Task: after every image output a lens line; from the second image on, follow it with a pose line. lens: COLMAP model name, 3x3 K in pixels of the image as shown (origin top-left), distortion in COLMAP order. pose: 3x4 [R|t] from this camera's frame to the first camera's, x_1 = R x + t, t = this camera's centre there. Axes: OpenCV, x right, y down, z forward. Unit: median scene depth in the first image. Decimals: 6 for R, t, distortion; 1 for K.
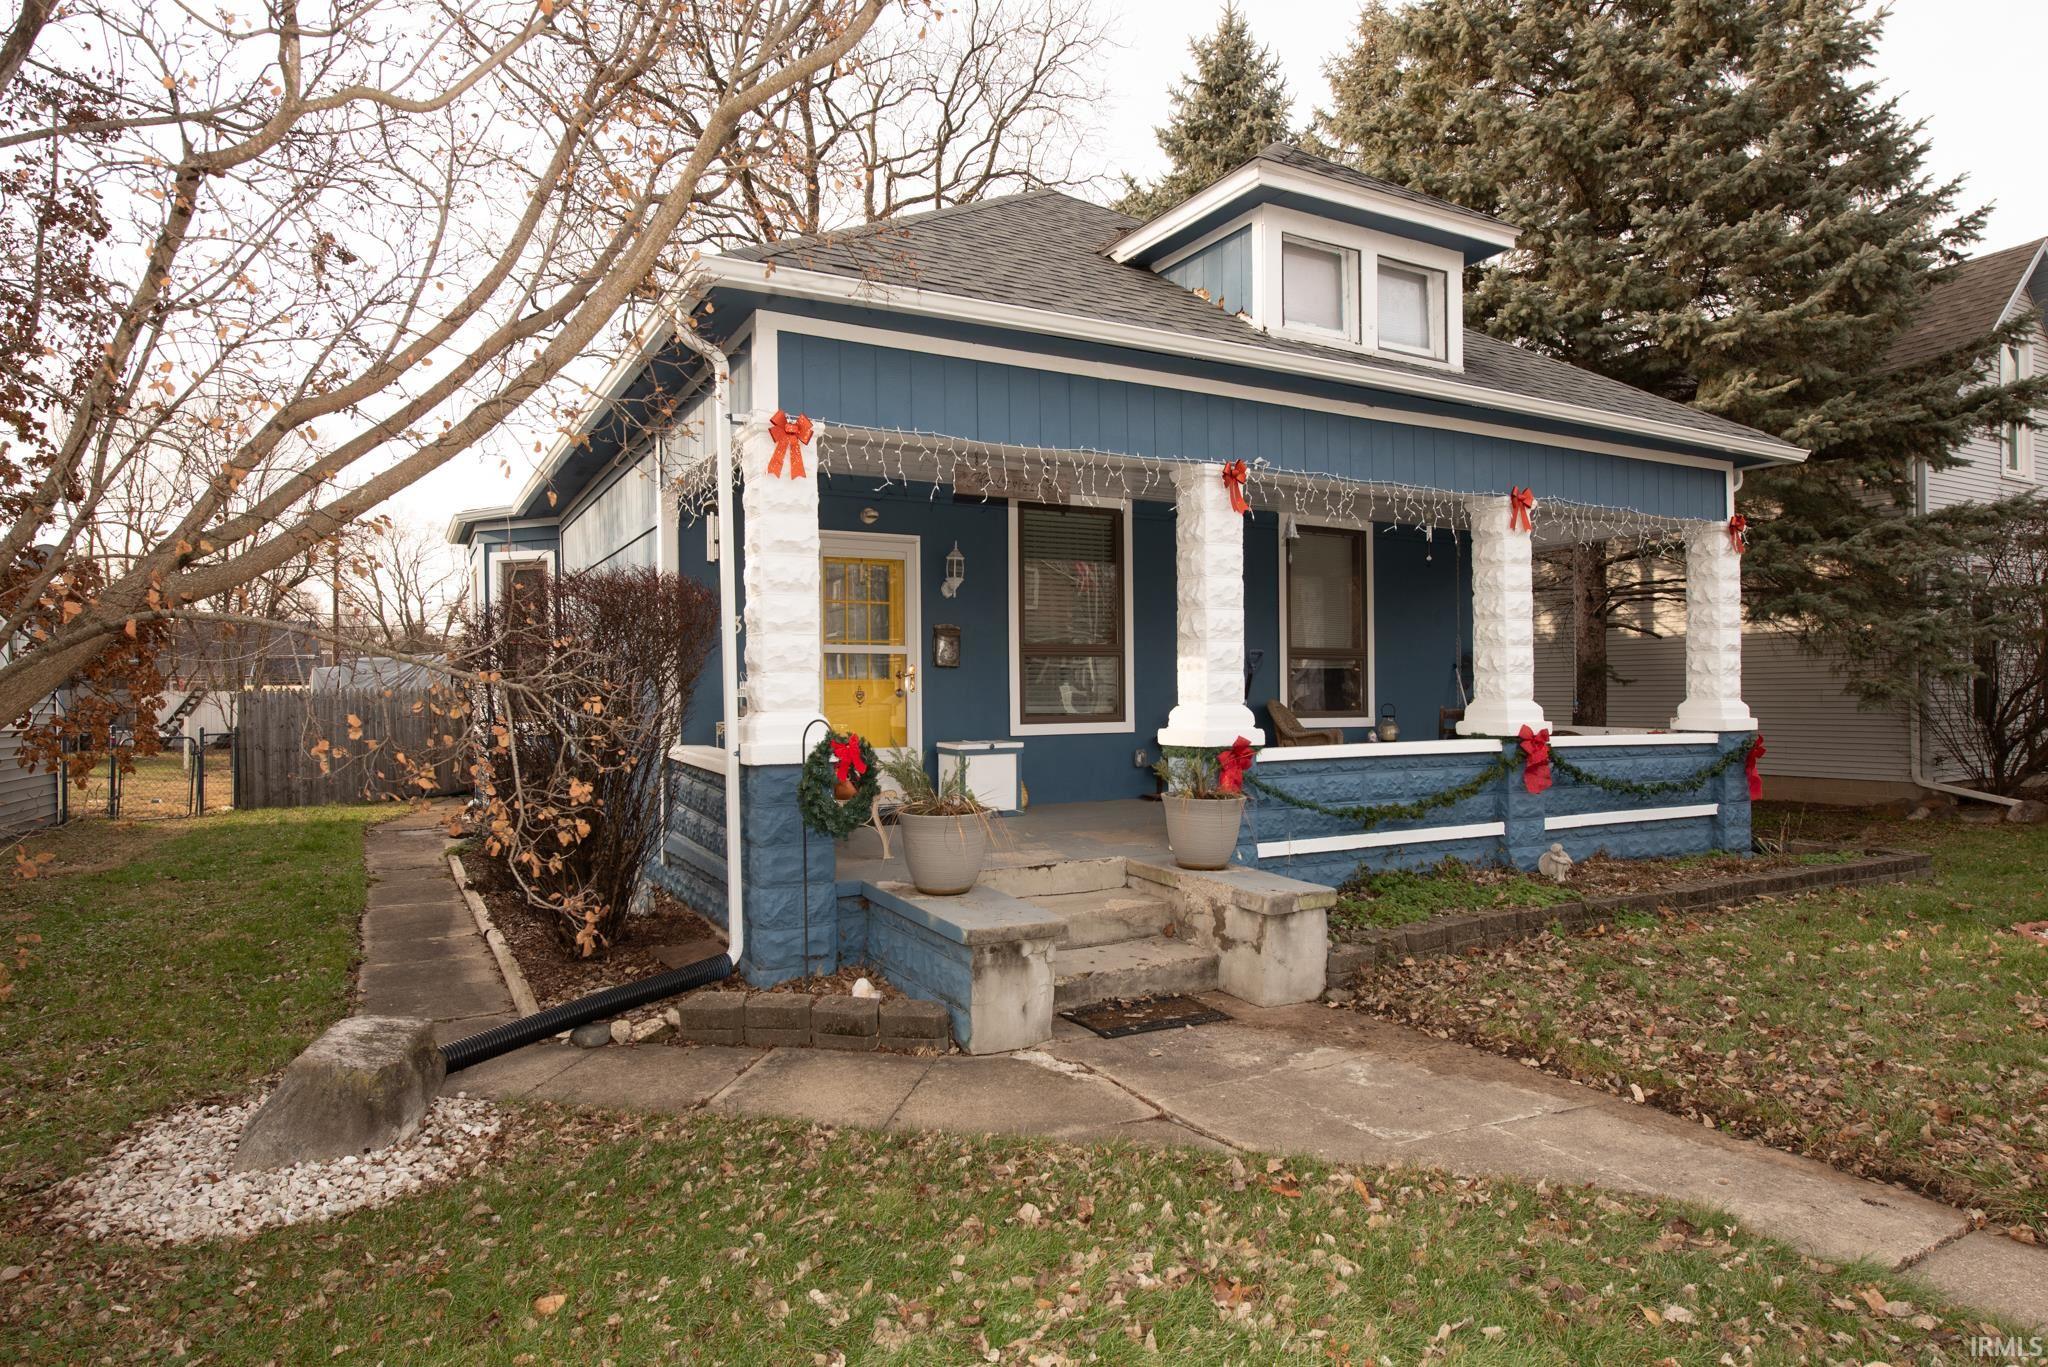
lens RADIAL K [[1157.9, 0, 1020.5], [0, 1157.9, 686.0], [0, 0, 1]] dist [-0.006166, -0.000599]
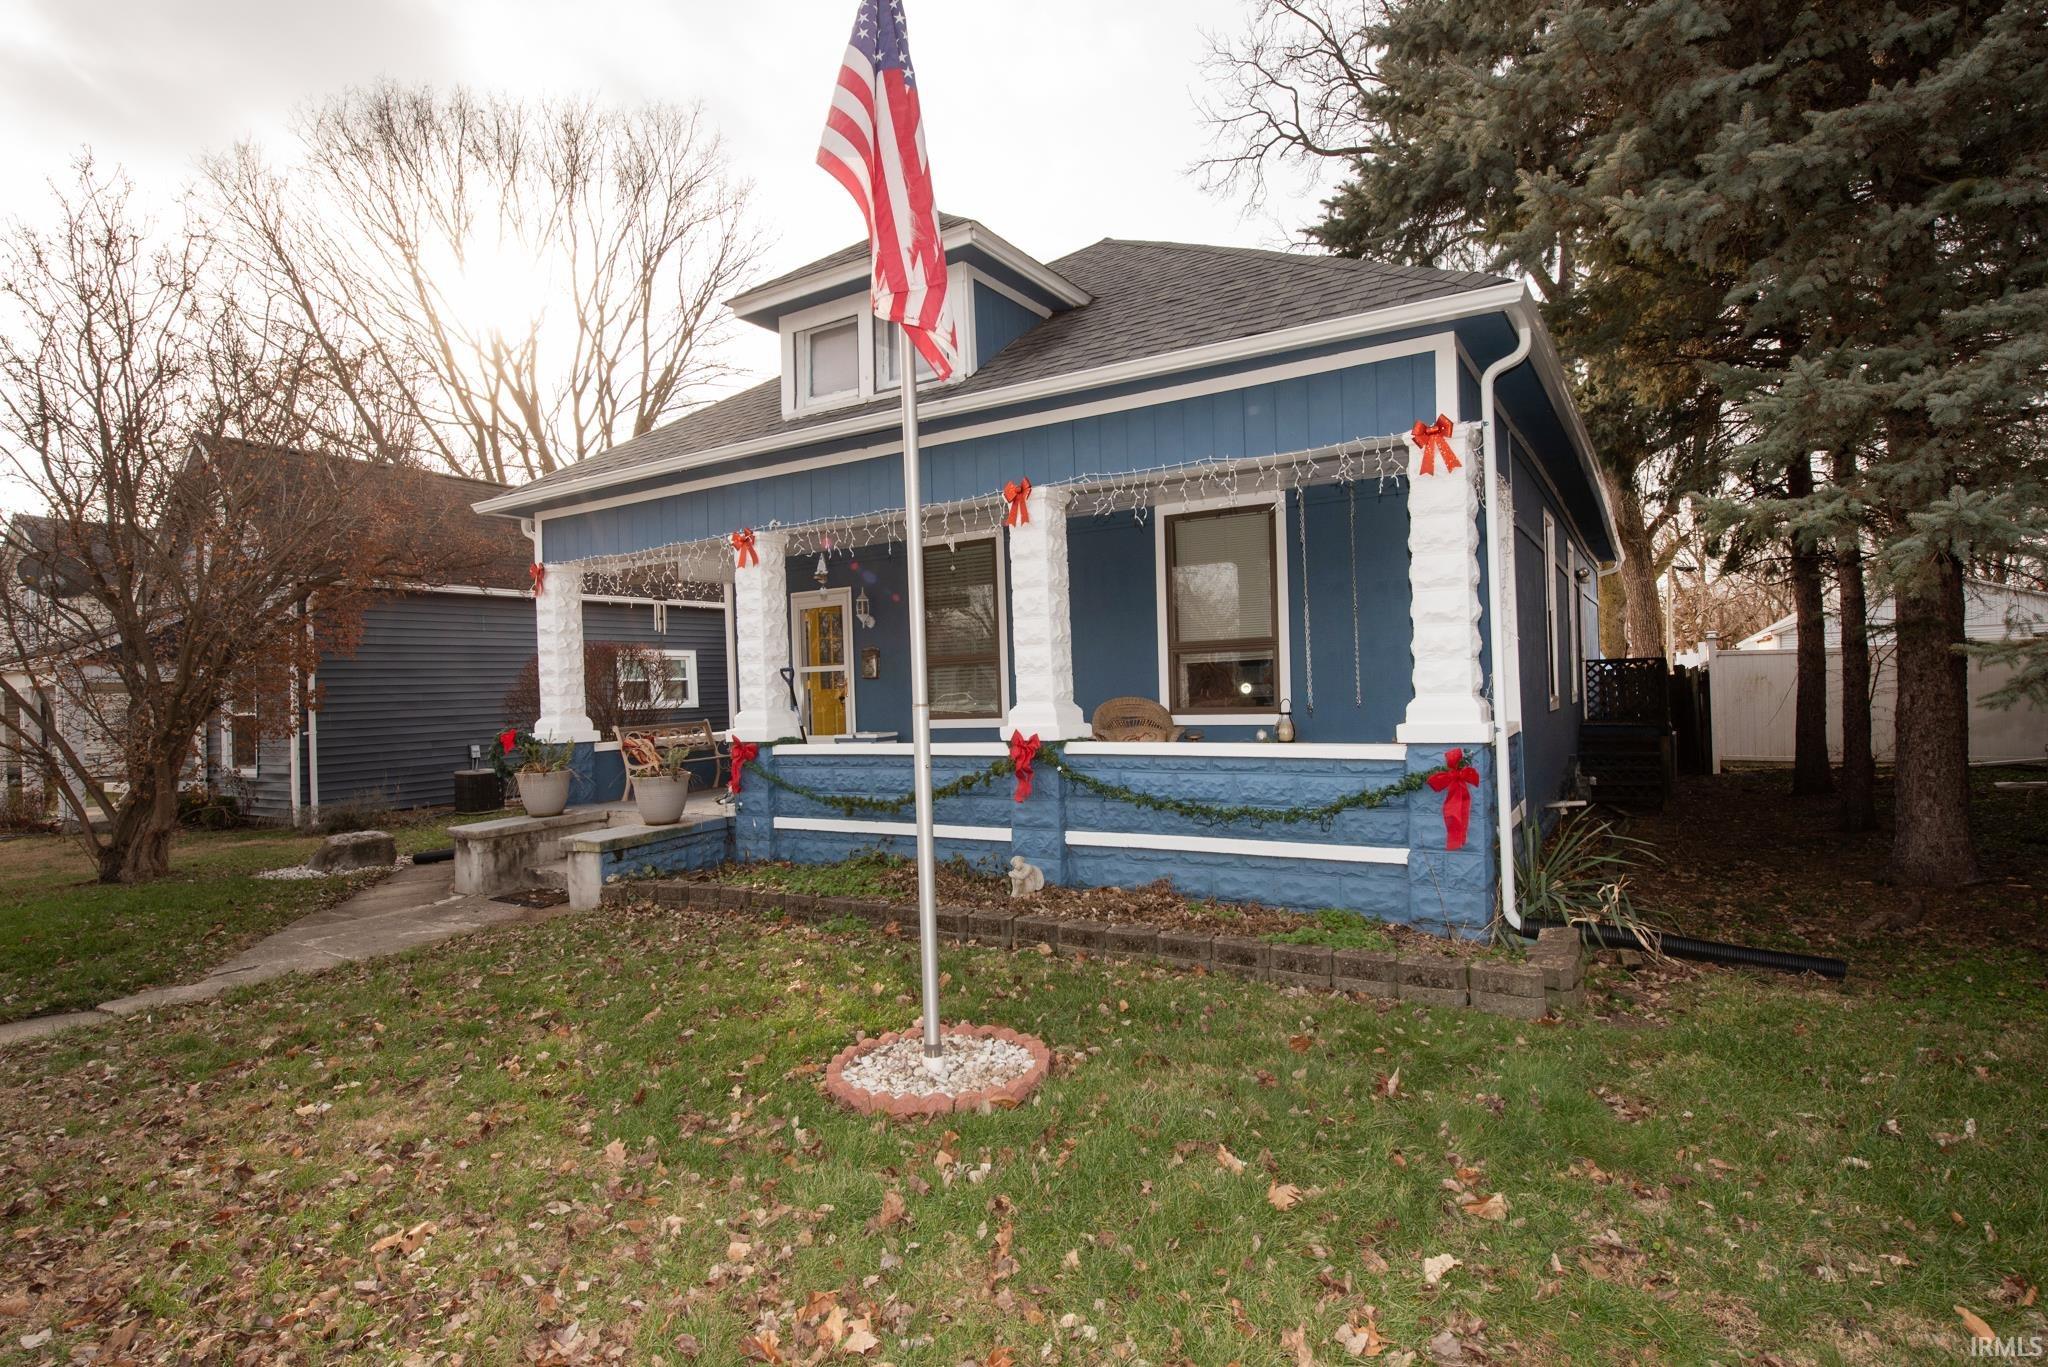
lens RADIAL K [[1050.9, 0, 1020.2], [0, 1050.9, 684.7], [0, 0, 1]] dist [0.003061, 0.000068]
pose [[0.501816, -0.015149, -0.864842, 0.943309], [0.032155, 0.999482, 0.001150, -0.004017], [0.864377, -0.028386, 0.502043, 0.441559]]
